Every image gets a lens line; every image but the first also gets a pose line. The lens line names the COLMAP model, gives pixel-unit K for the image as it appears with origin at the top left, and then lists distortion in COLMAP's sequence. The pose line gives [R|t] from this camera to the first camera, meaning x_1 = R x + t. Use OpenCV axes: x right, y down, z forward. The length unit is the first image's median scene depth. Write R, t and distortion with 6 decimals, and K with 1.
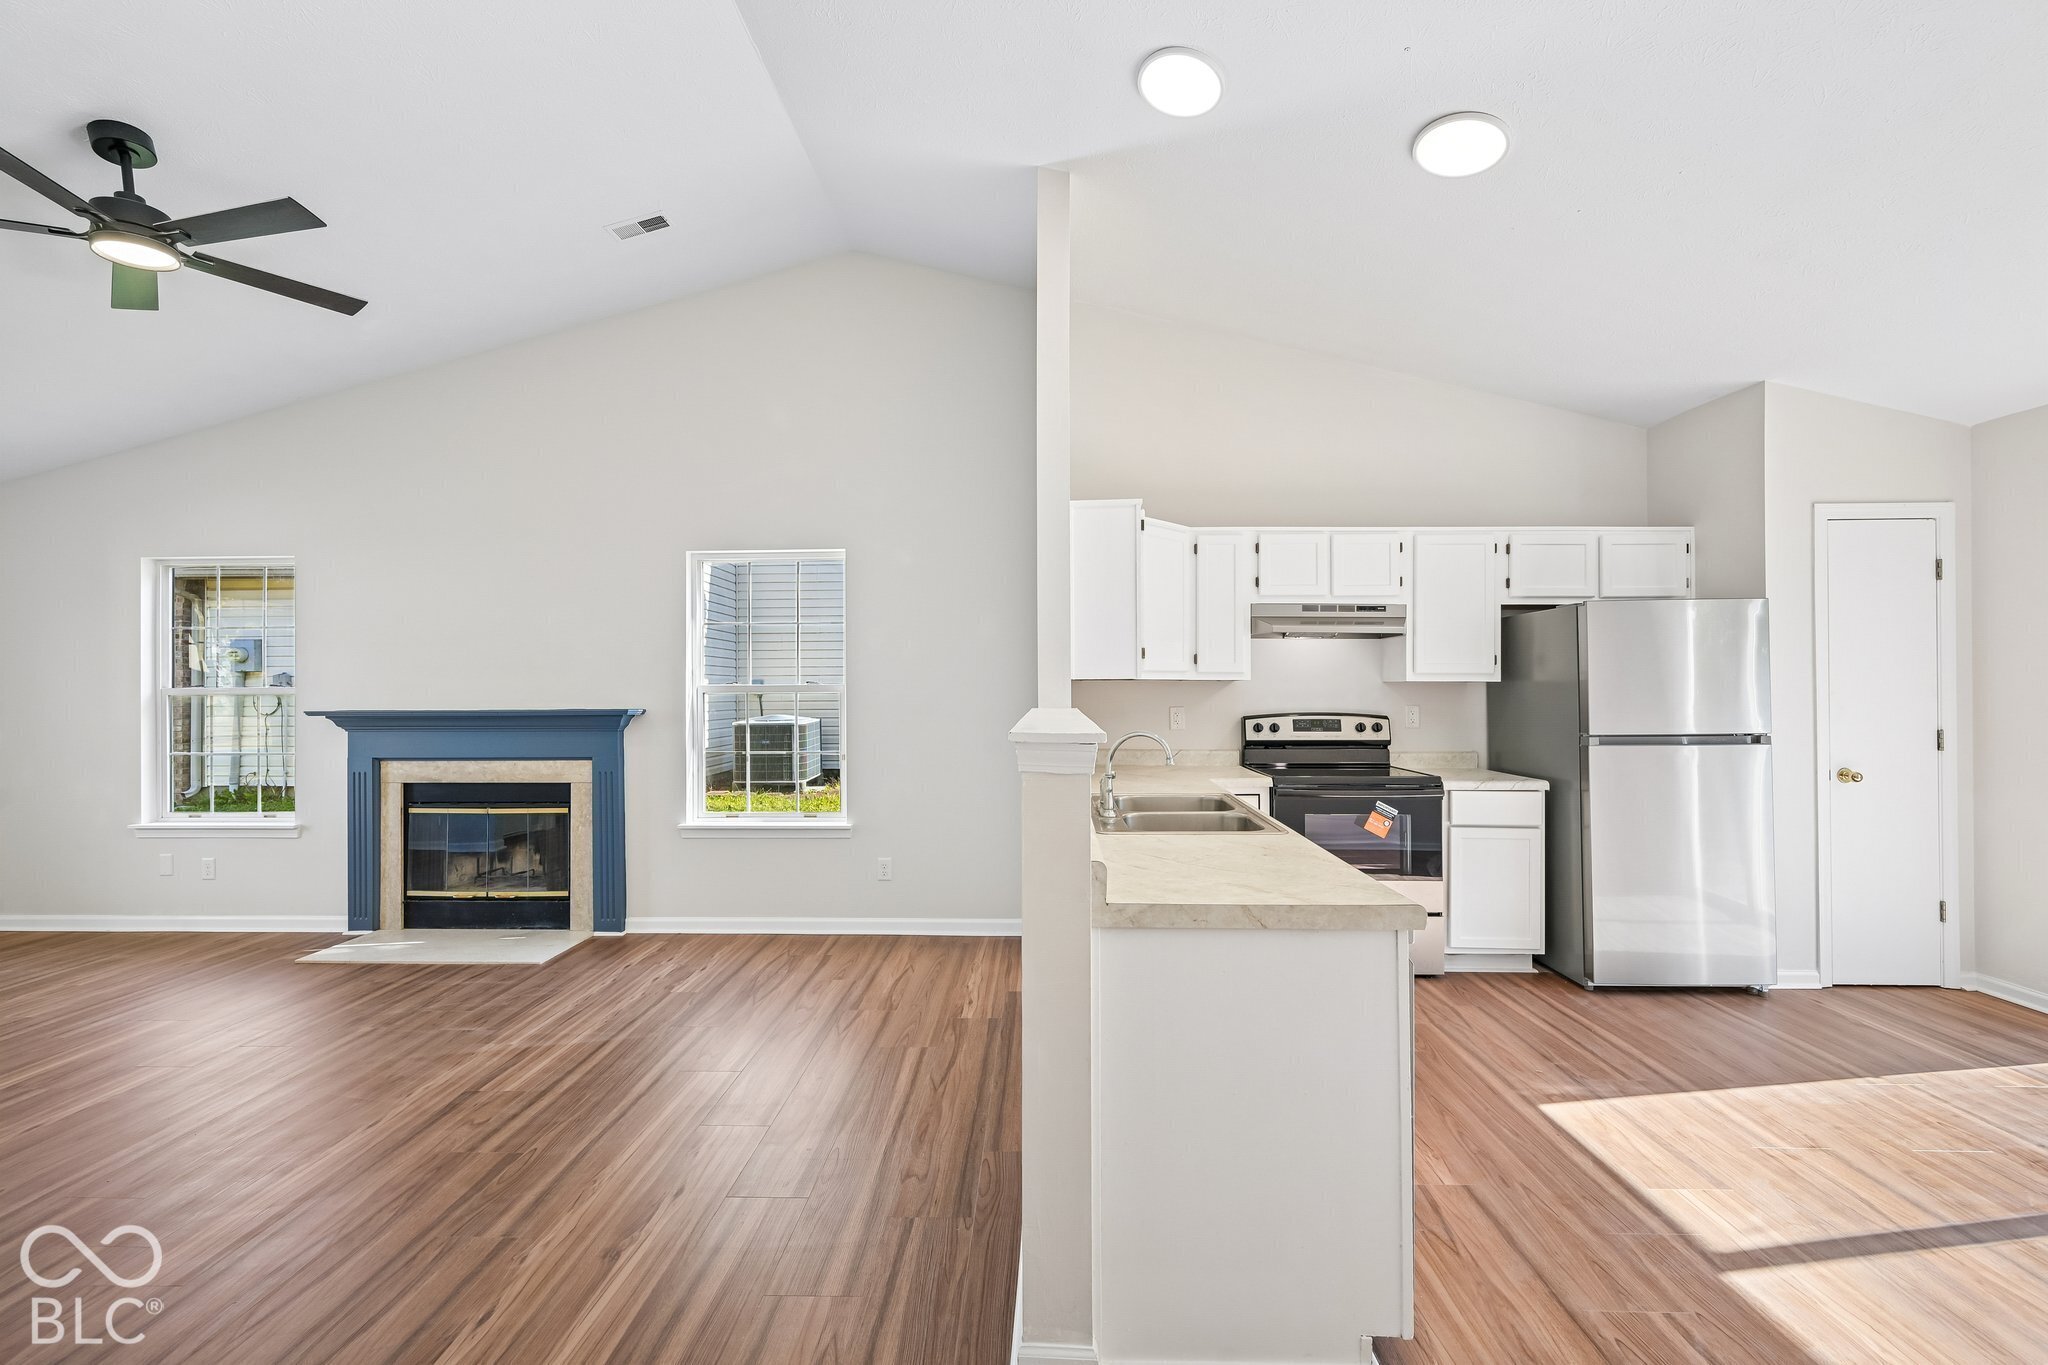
lens RADIAL K [[801.4, 0, 1025.2], [0, 801.4, 681.0], [0, 0, 1]] dist [-0.001870, 0.001309]
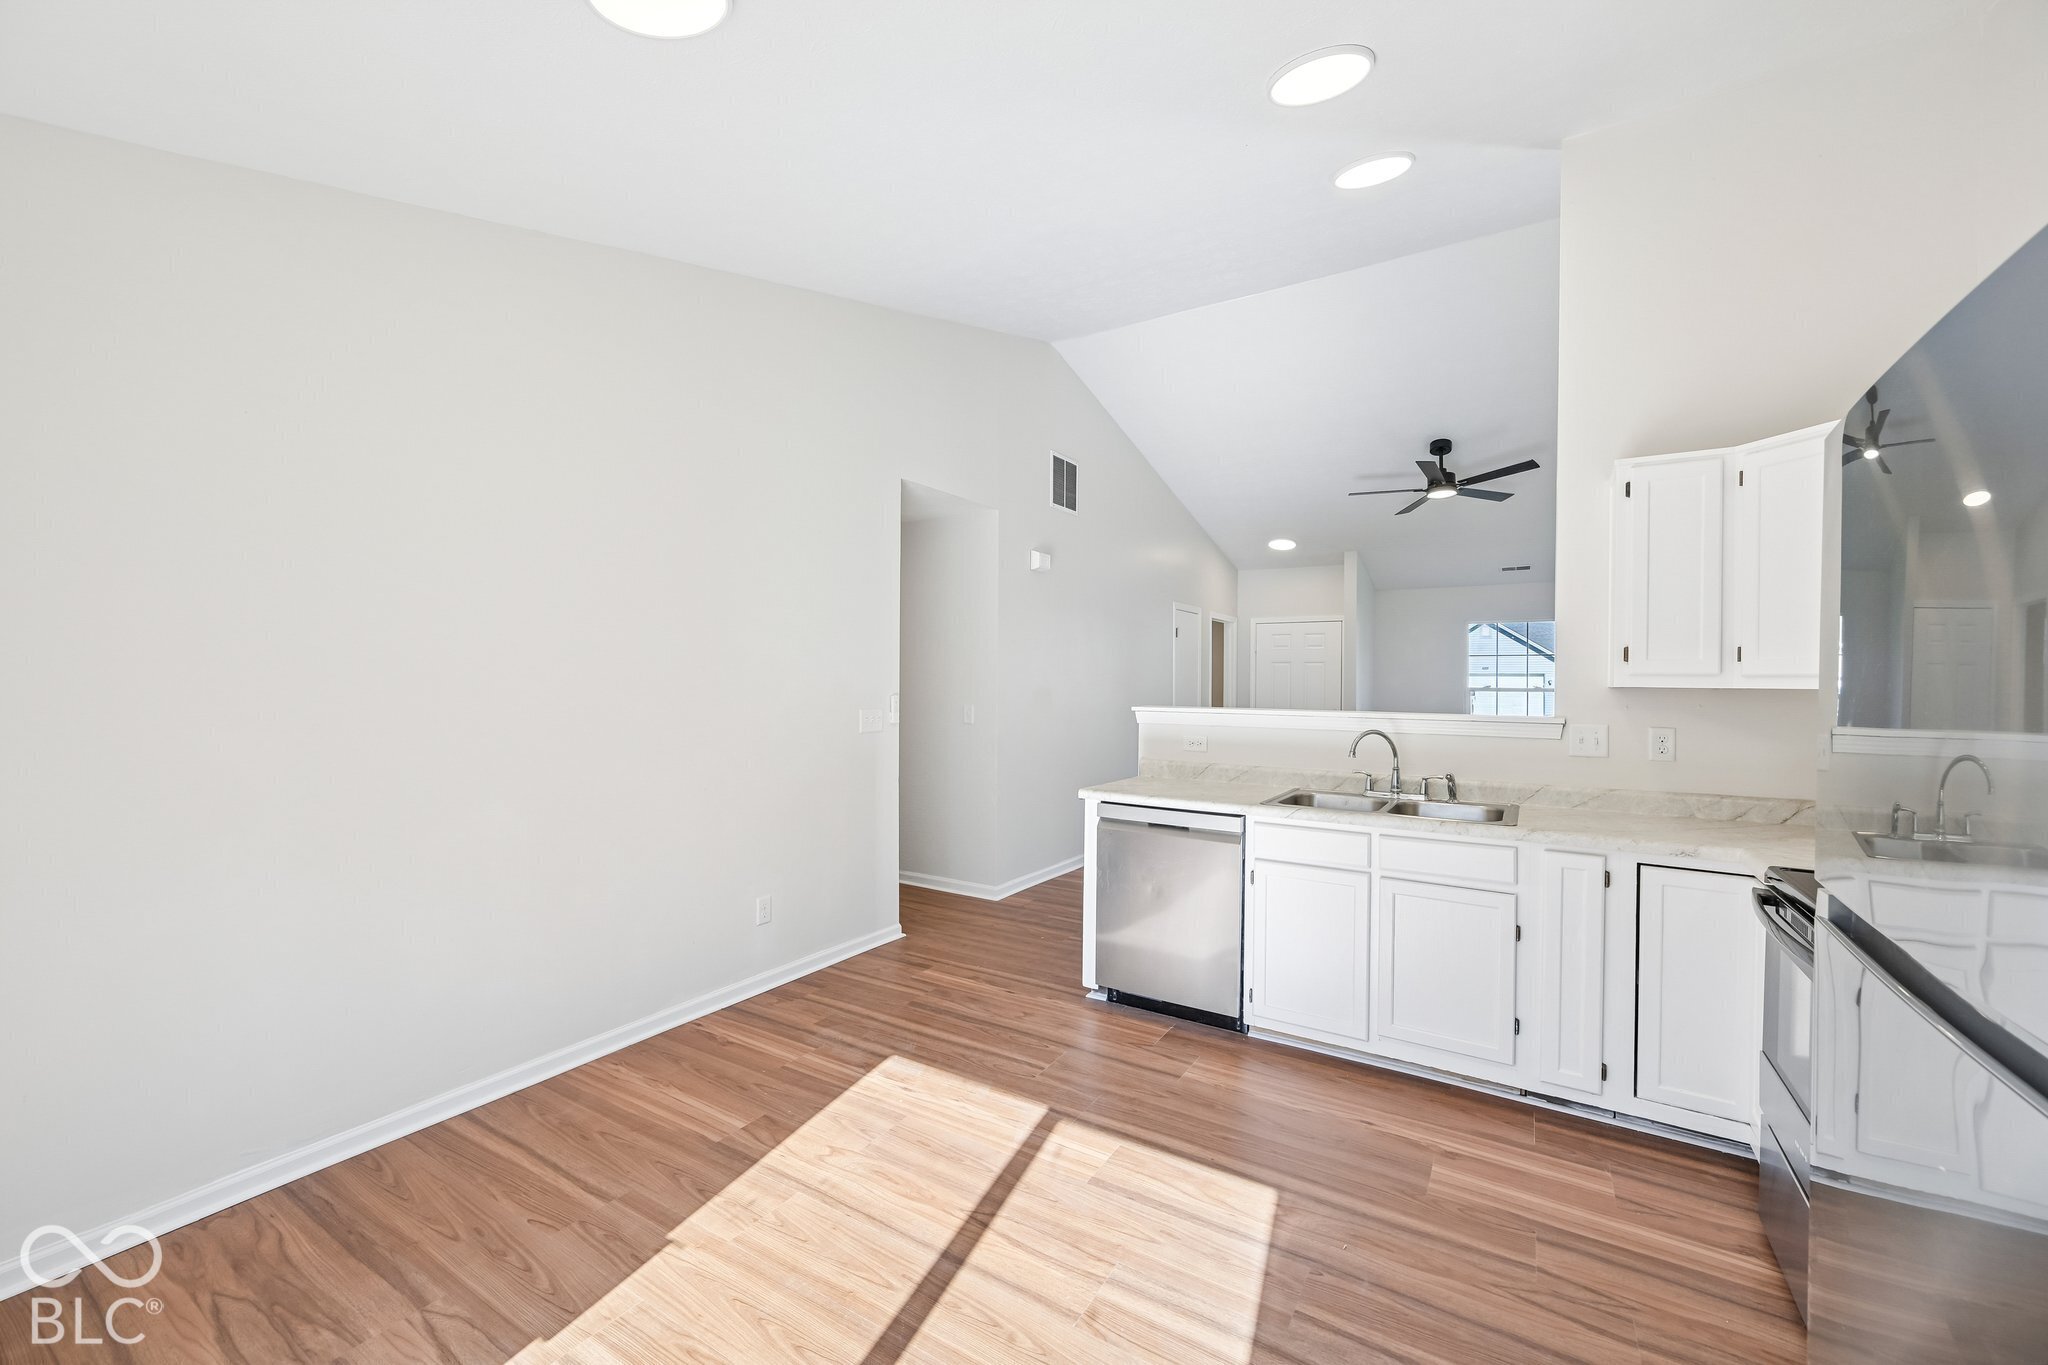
lens RADIAL K [[801.4, 0, 1025.3], [0, 801.4, 693.8], [0, 0, 1]] dist [-0.001870, 0.001309]
pose [[-0.493803, 0.012239, -0.869488, 1.087119], [-0.001636, 0.999886, 0.015003, -0.007259], [0.869573, 0.008831, -0.493726, 0.857502]]
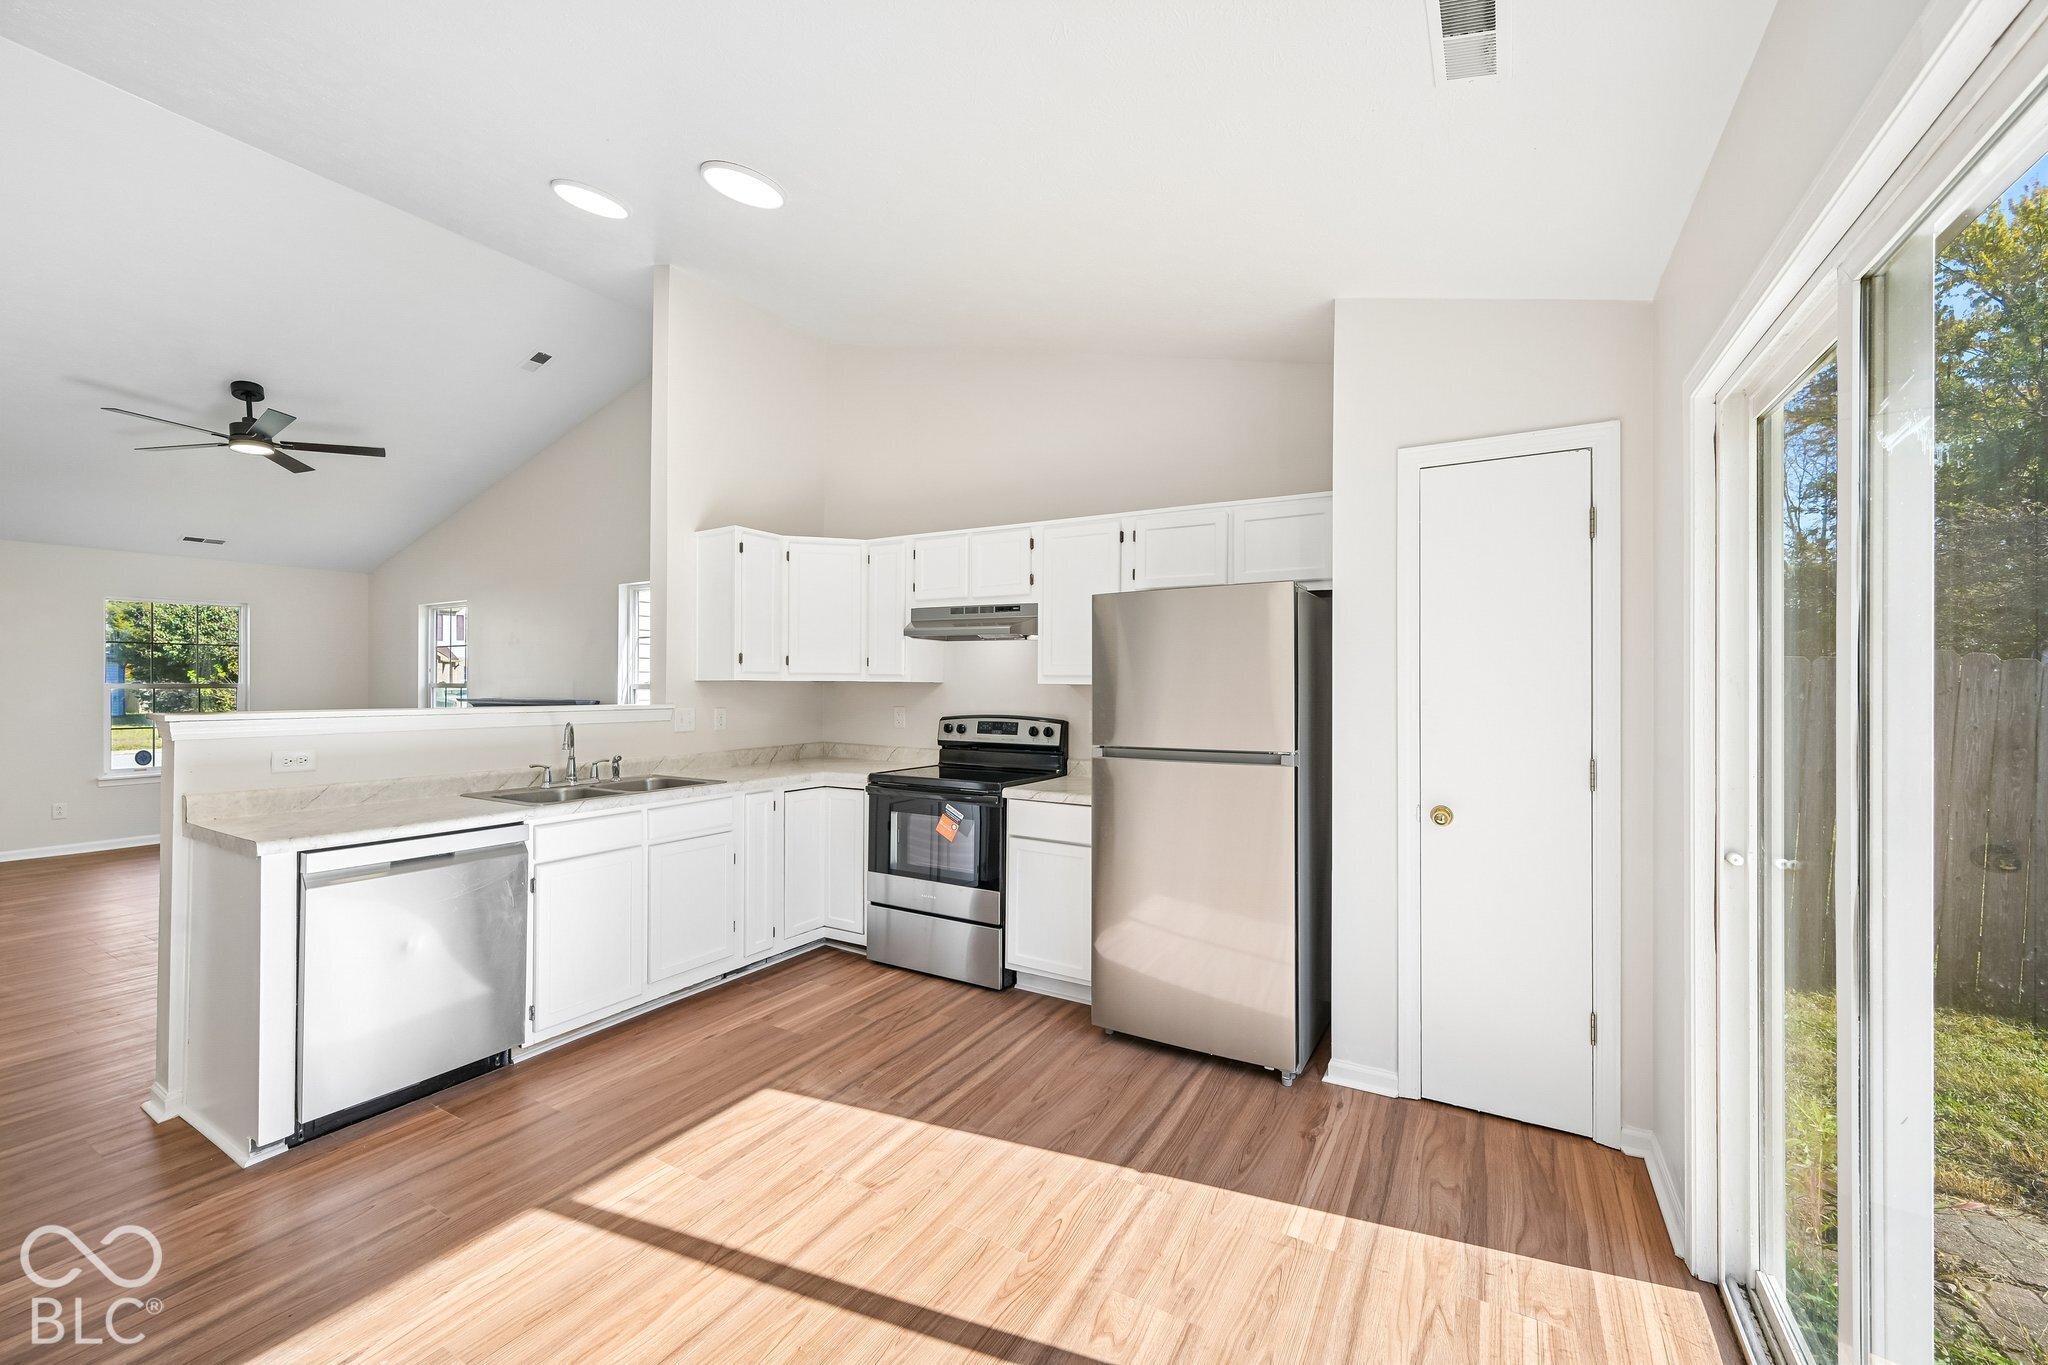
lens RADIAL K [[801.4, 0, 1020.5], [0, 801.4, 683.6], [0, 0, 1]] dist [-0.001870, 0.001309]
pose [[0.877026, 0.006367, -0.480401, 1.038088], [-0.002466, 0.999959, 0.008750, -0.009774], [0.480437, -0.006489, 0.877006, 0.173516]]
